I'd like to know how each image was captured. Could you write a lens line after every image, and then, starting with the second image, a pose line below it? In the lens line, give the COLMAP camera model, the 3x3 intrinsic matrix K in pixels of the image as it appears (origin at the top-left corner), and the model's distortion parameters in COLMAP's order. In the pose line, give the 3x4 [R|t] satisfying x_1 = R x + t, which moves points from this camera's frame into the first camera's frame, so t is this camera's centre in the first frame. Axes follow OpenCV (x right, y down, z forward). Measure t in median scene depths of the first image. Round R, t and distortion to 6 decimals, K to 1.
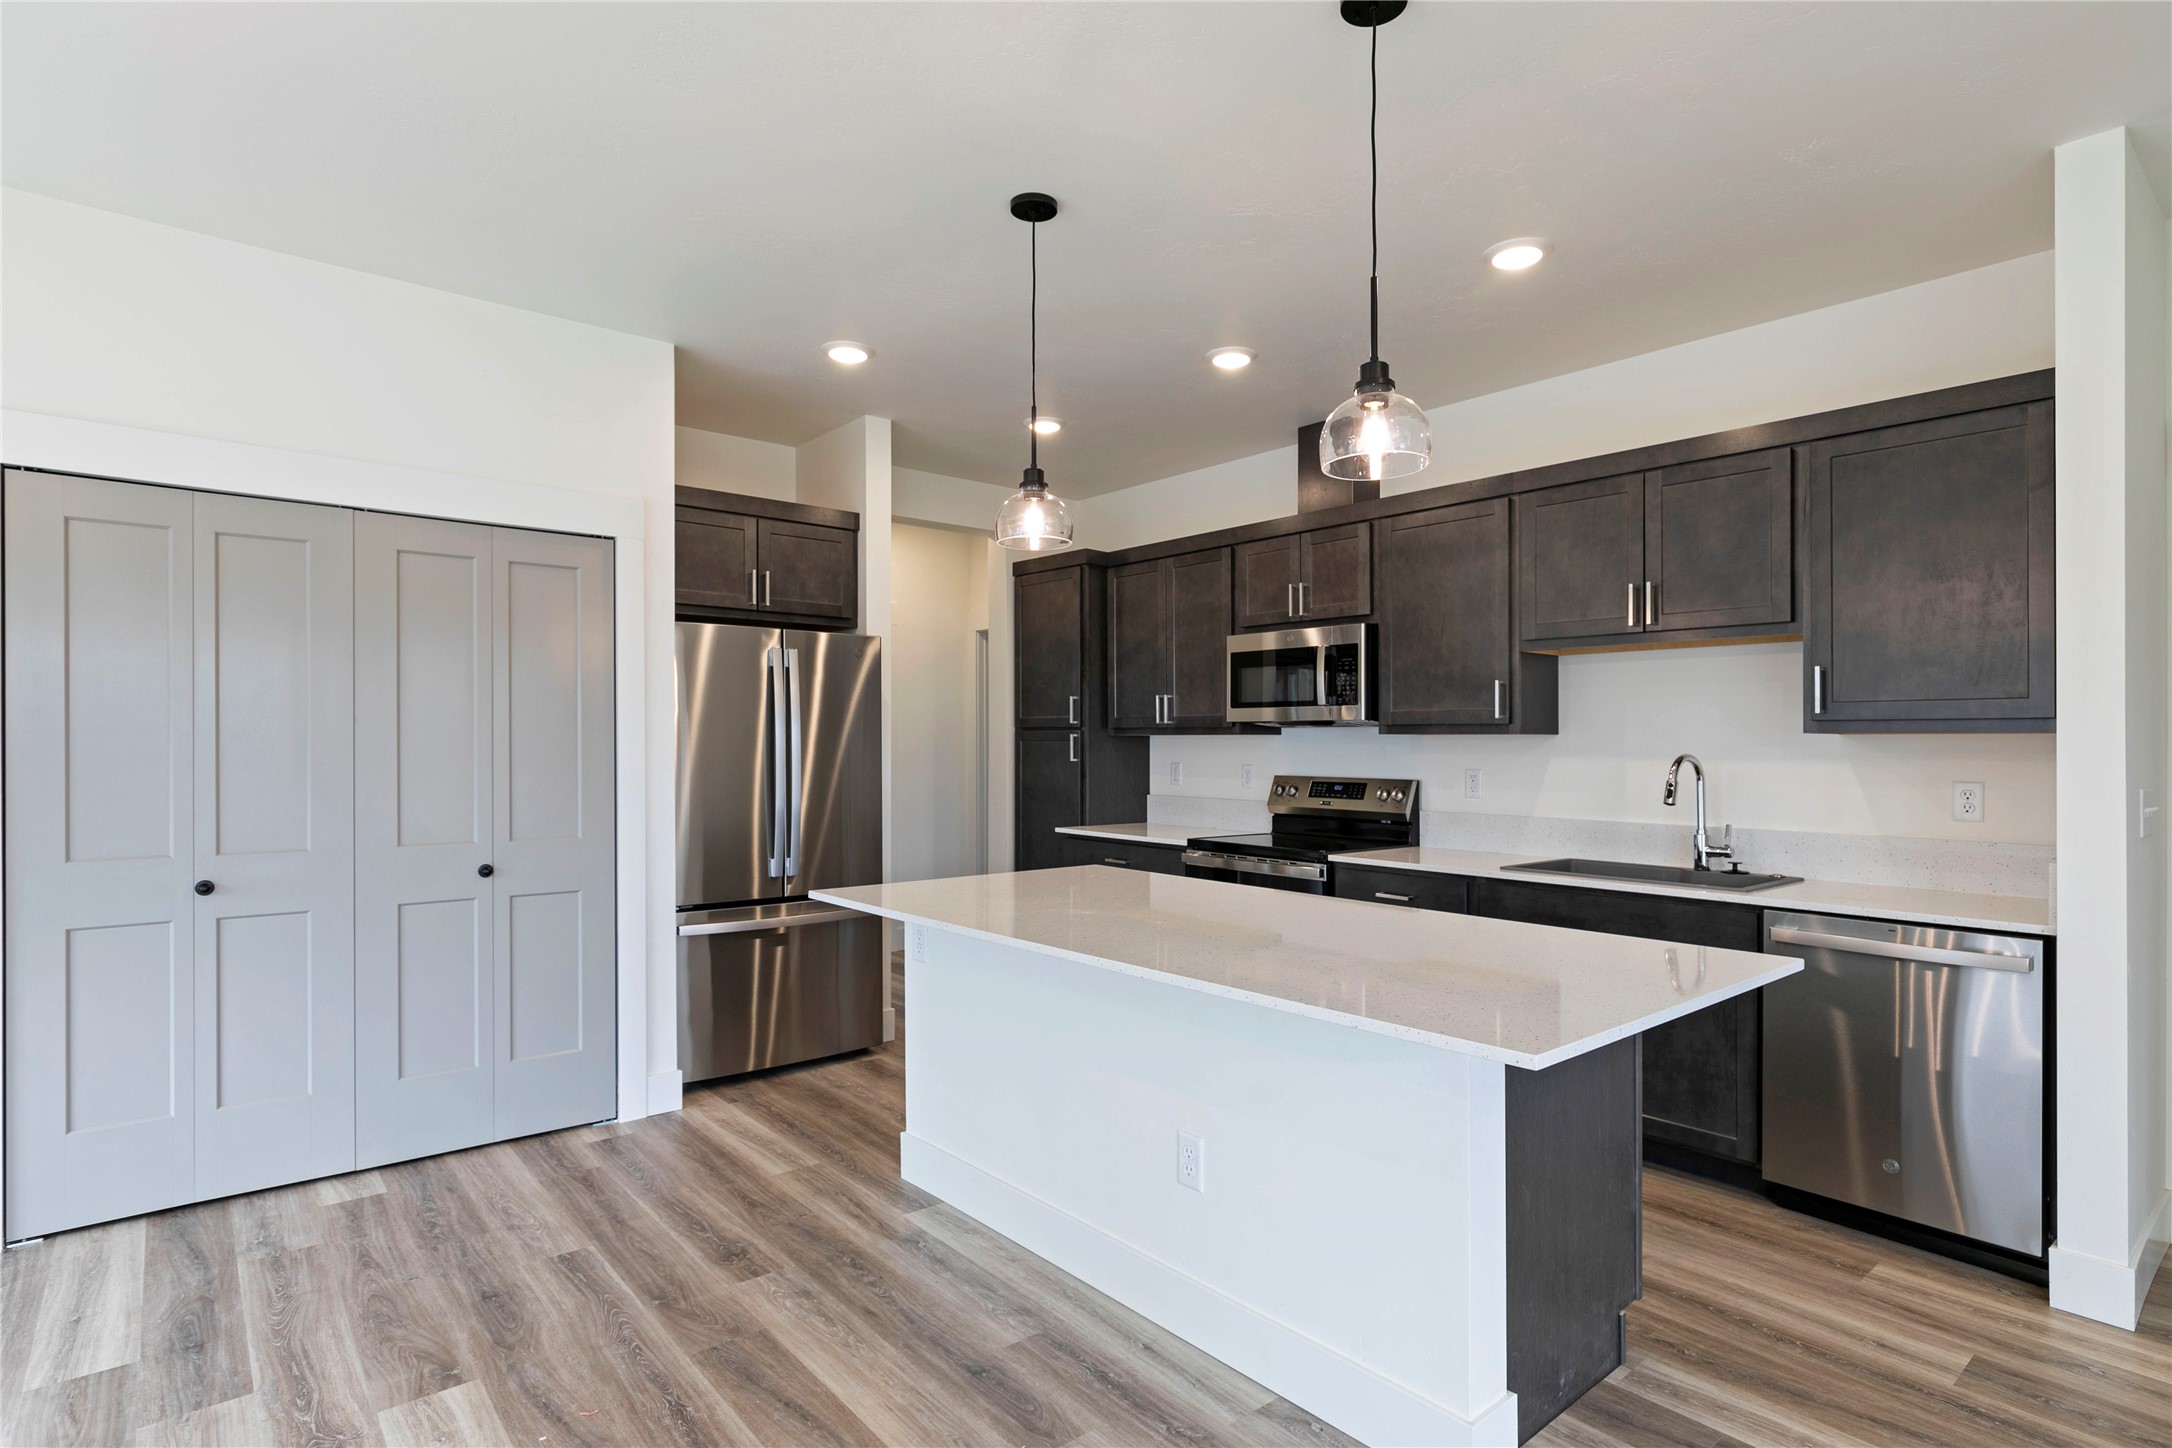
lens RADIAL K [[1097.7, 0, 1091.1], [0, 1097.7, 740.3], [0, 0, 1]] dist [-0.001223, -0.000622]
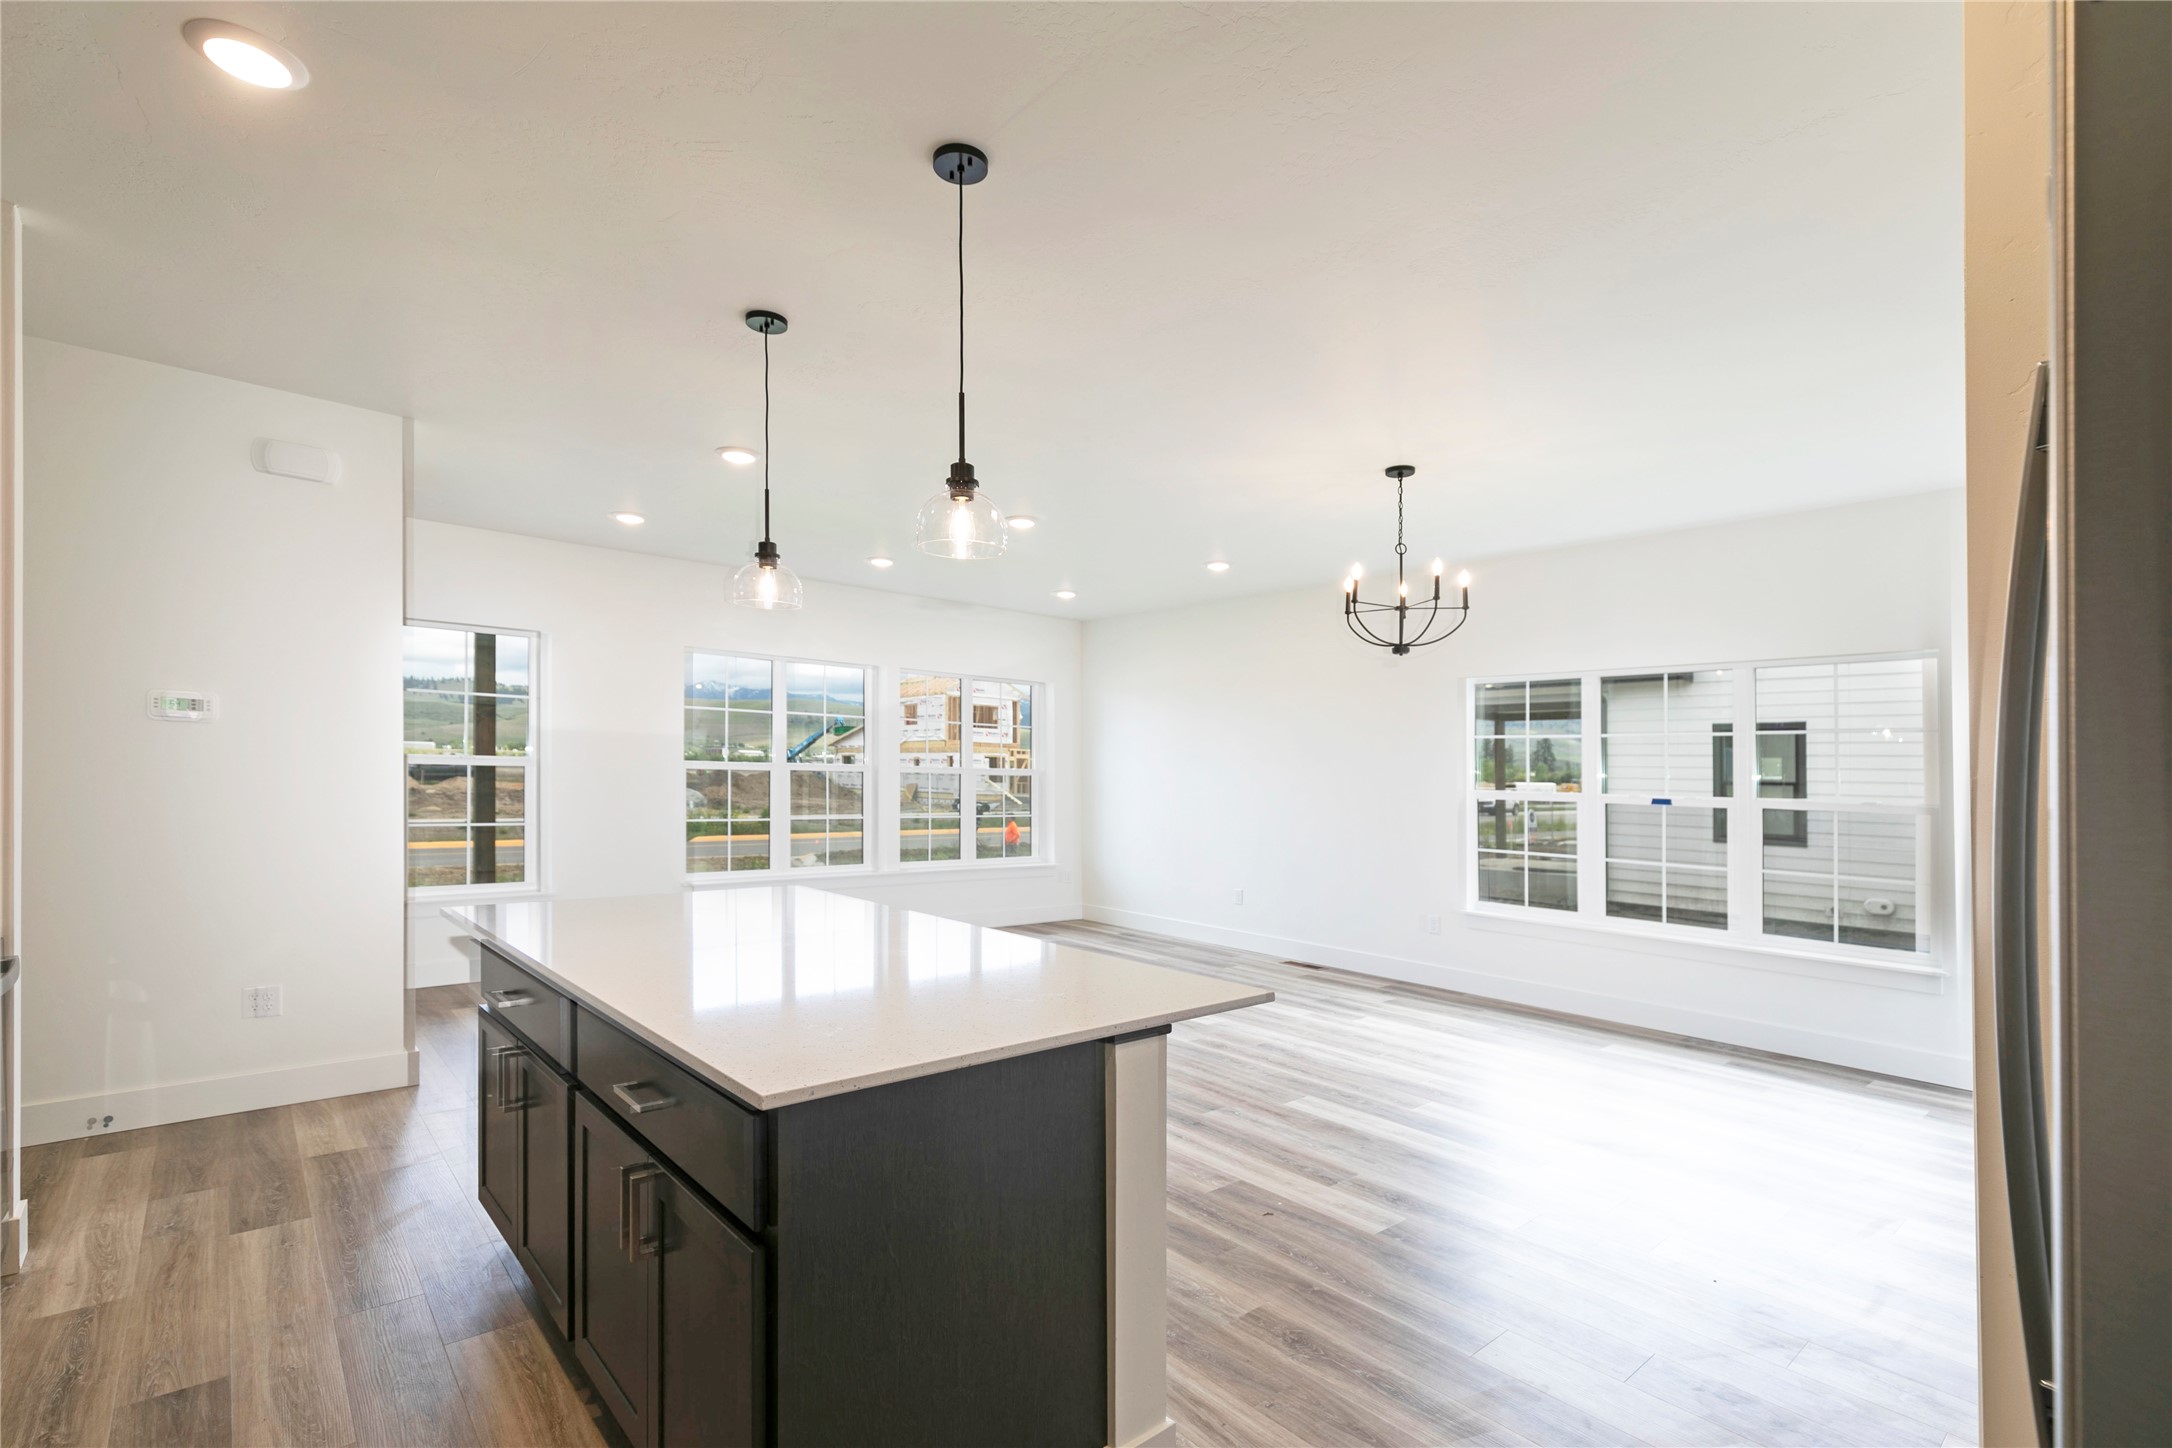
lens RADIAL K [[994.4, 0, 1086.2], [0, 994.4, 774.2], [0, 0, 1]] dist [0.013144, 0.000281]
pose [[-0.999679, -0.018850, -0.016902, -0.087748], [-0.018812, 0.999820, -0.002442, 0.002093], [0.016945, -0.002124, -0.999854, 1.265236]]
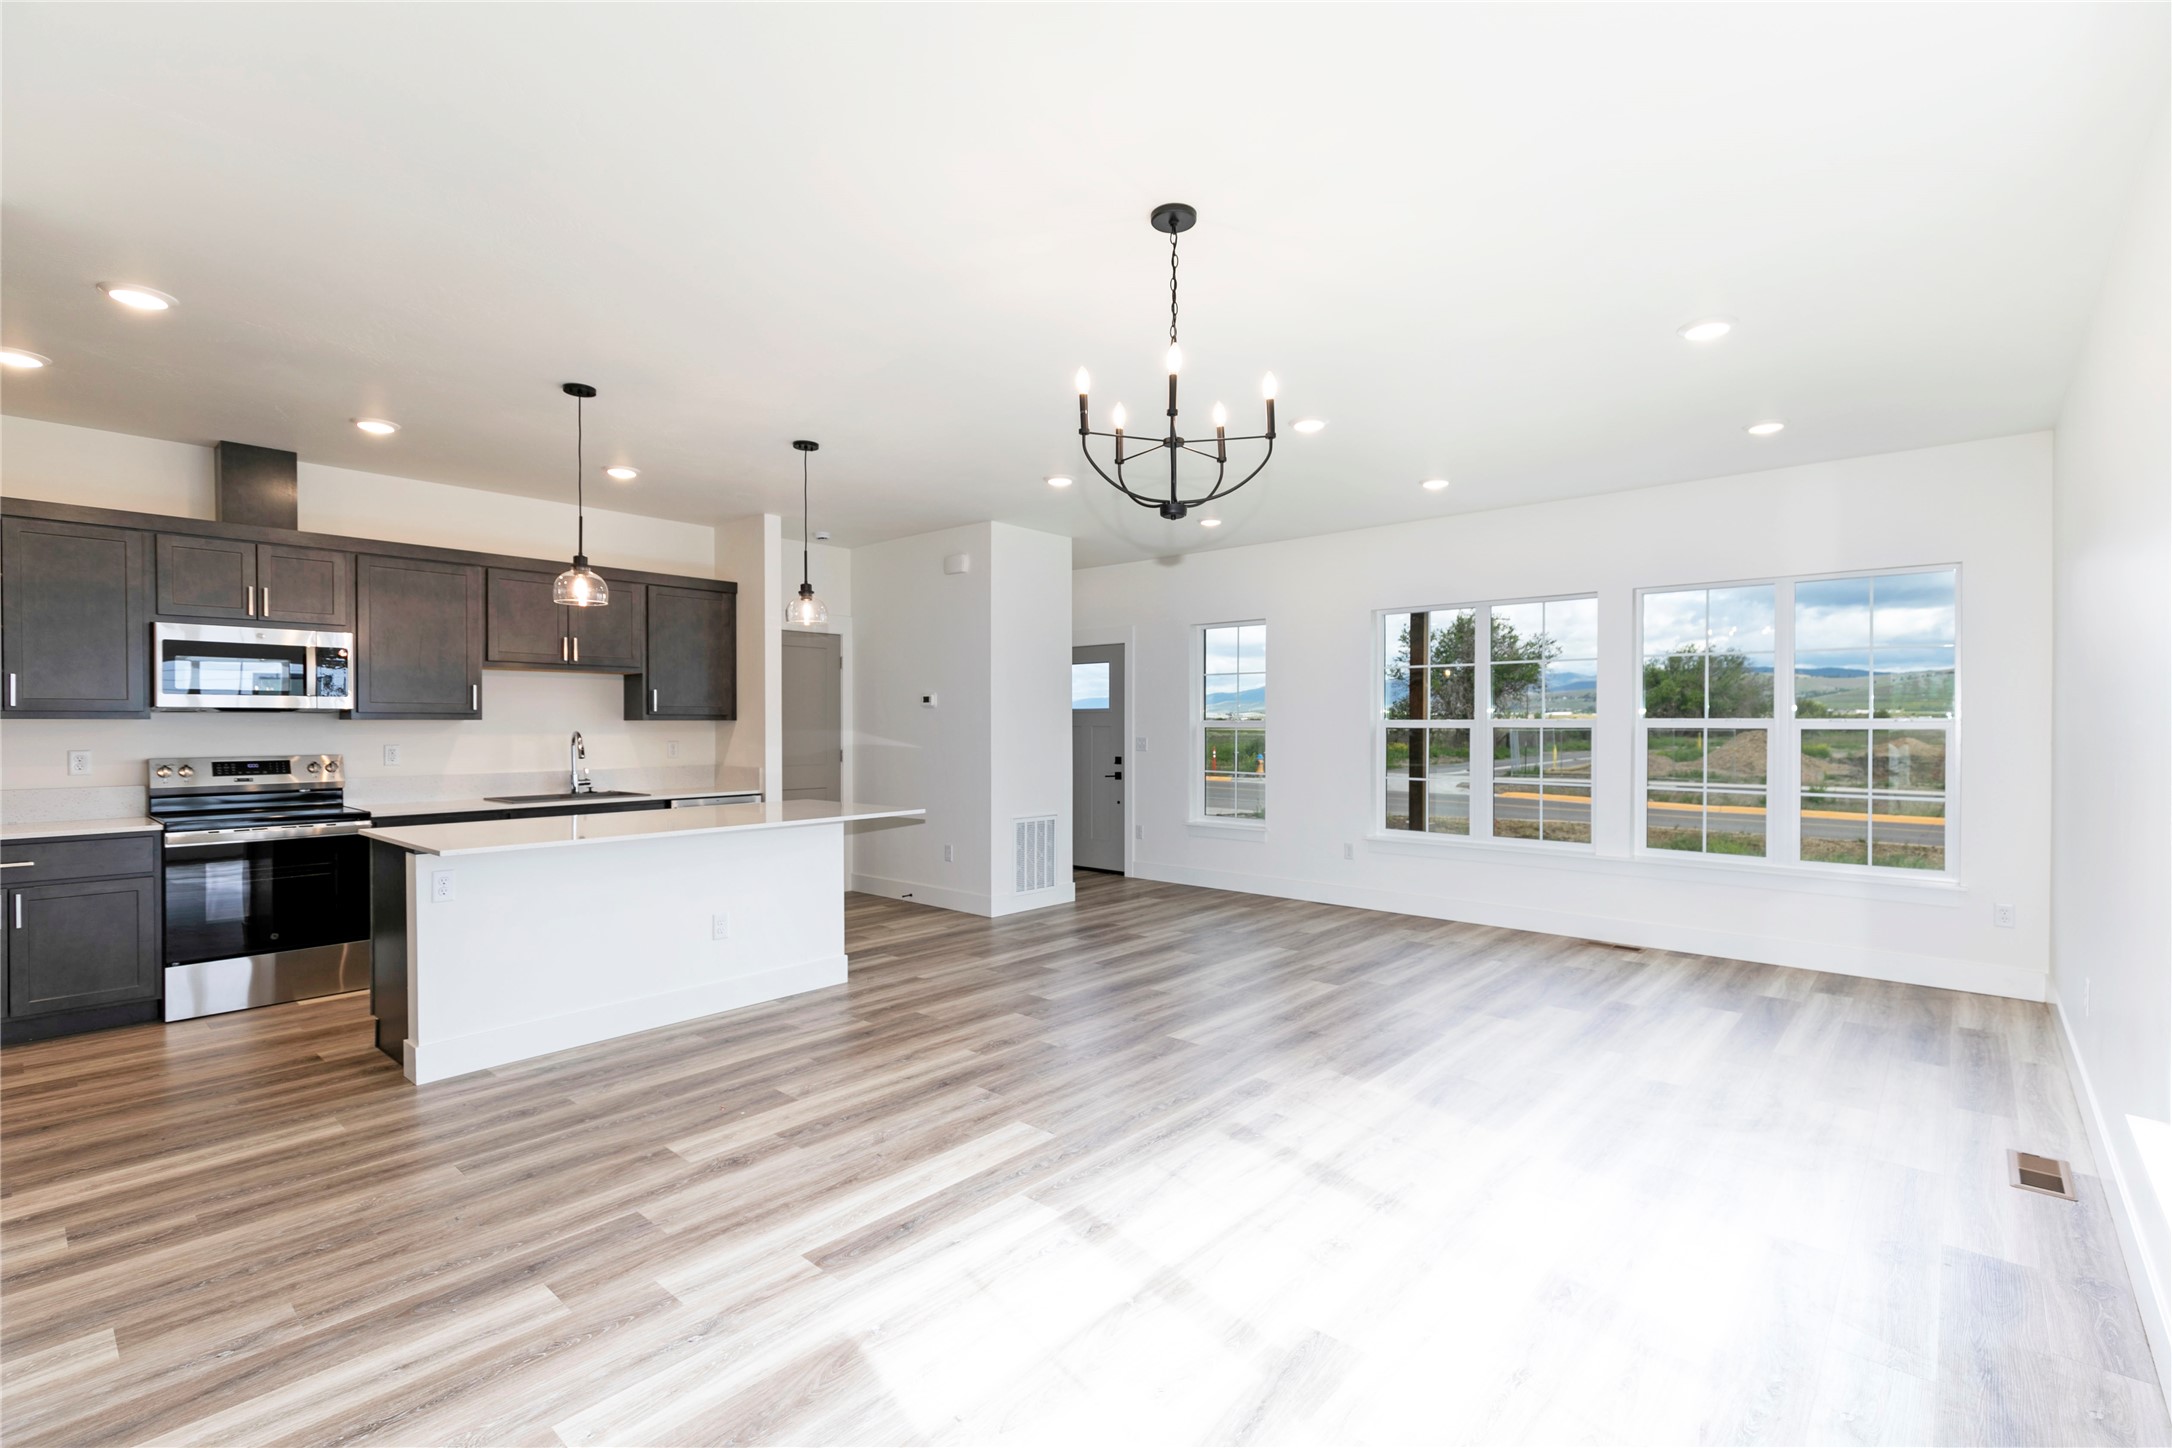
lens RADIAL K [[975.6, 0, 1101.0], [0, 975.6, 742.2], [0, 0, 1]] dist [0.003440, 0.000262]
pose [[-0.148604, -0.025750, 0.988562, -1.110435], [-0.003322, 0.999668, 0.025540, -0.012890], [-0.988891, 0.000511, -0.148640, 0.330592]]
